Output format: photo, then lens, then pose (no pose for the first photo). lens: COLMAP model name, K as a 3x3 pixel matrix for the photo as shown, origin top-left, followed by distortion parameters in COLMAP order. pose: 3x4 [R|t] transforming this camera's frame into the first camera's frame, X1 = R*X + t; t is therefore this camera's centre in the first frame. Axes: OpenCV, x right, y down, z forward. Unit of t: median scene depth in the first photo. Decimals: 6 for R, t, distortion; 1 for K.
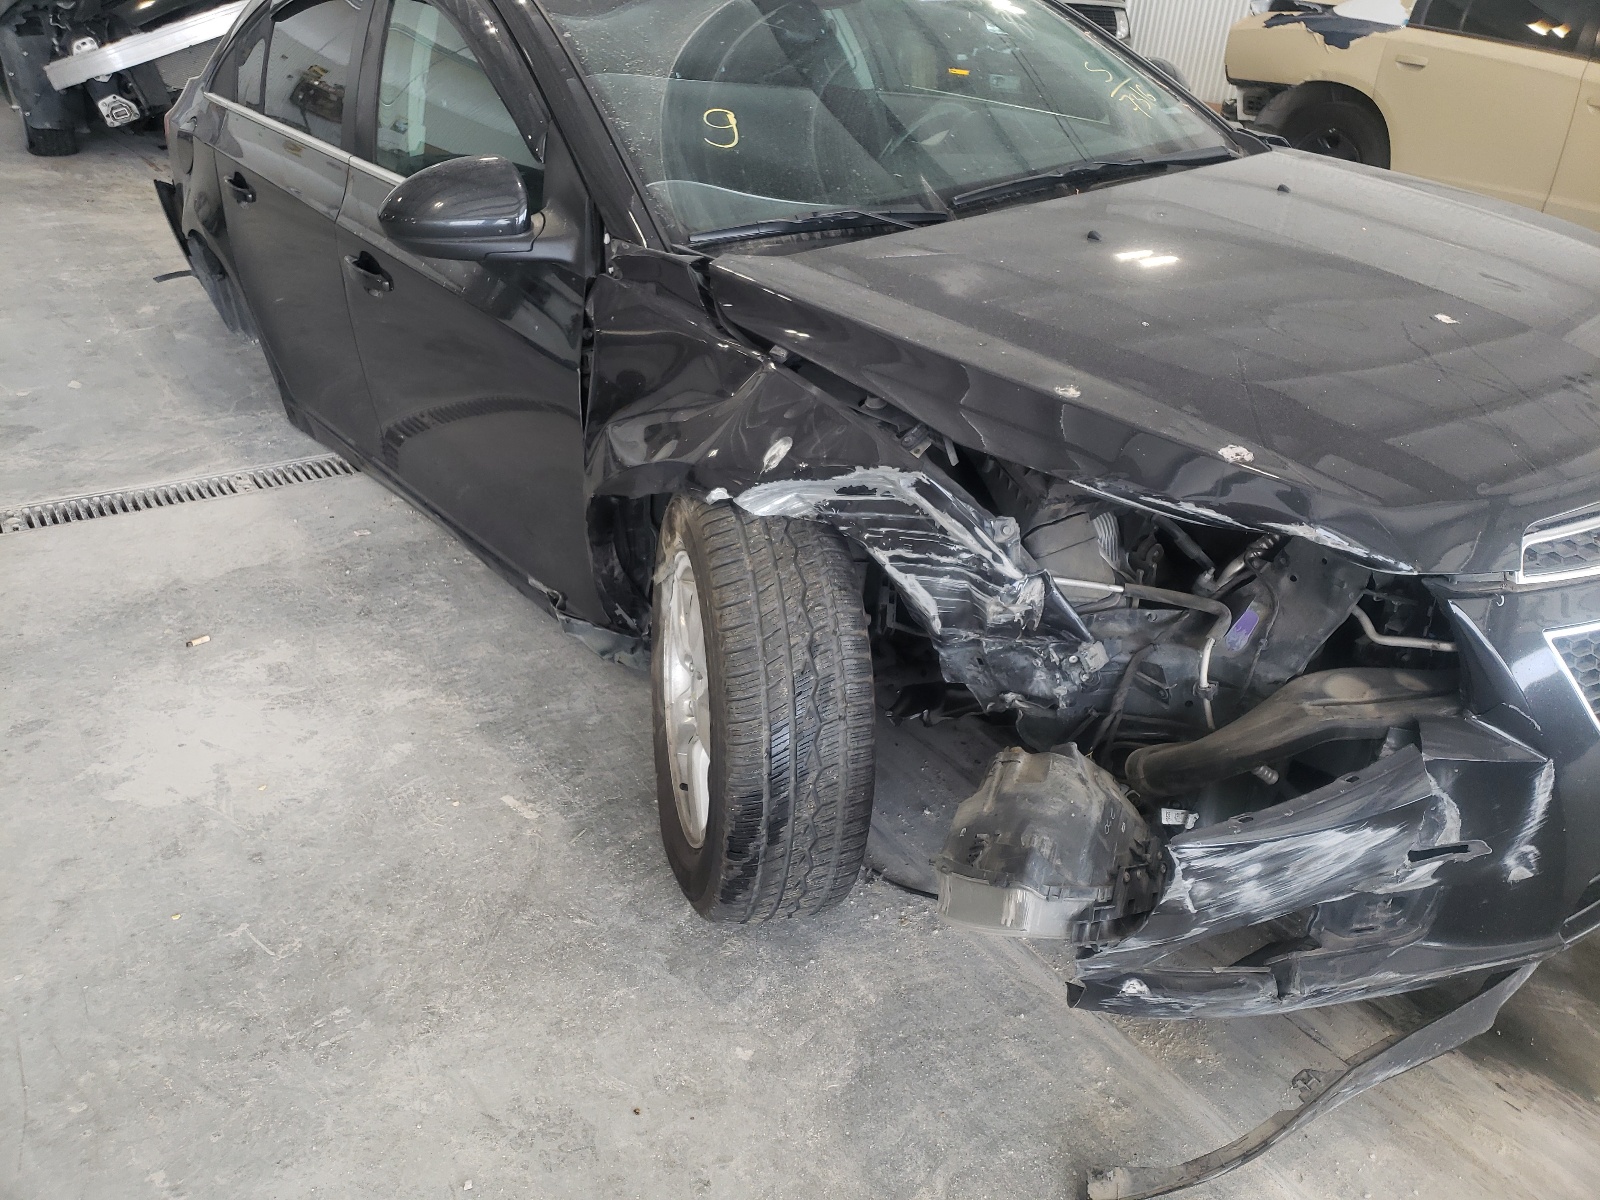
lens RADIAL K [[1250.8, 0, 800.0], [0, 1250.8, 600.0], [0, 0, 1]] dist [0.033578, -0.048567]
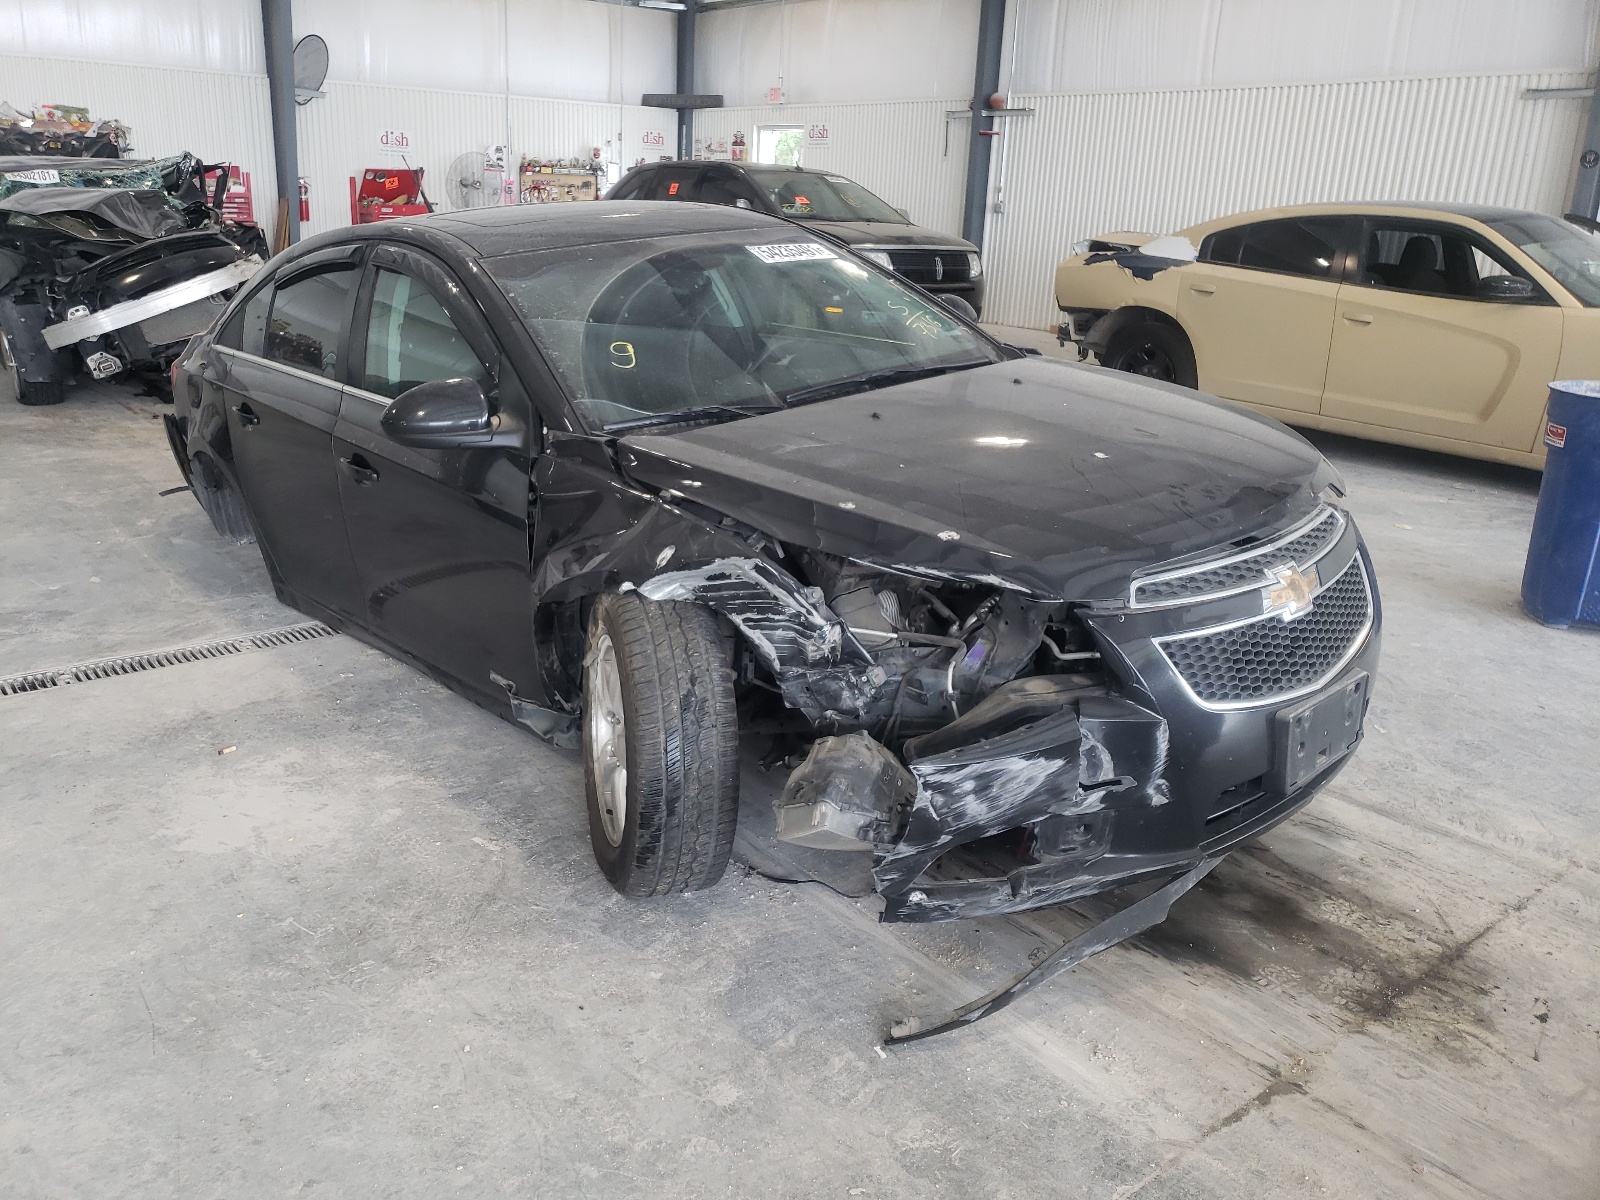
lens RADIAL K [[1389.6, 0, 774.0], [0, 1389.6, 655.4], [0, 0, 1]] dist [0.065083, -0.219940]
pose [[0.998735, -0.039383, 0.031278, 0.050282], [0.043728, 0.987222, -0.153235, 0.238958], [-0.024843, 0.154409, 0.987695, -0.580085]]
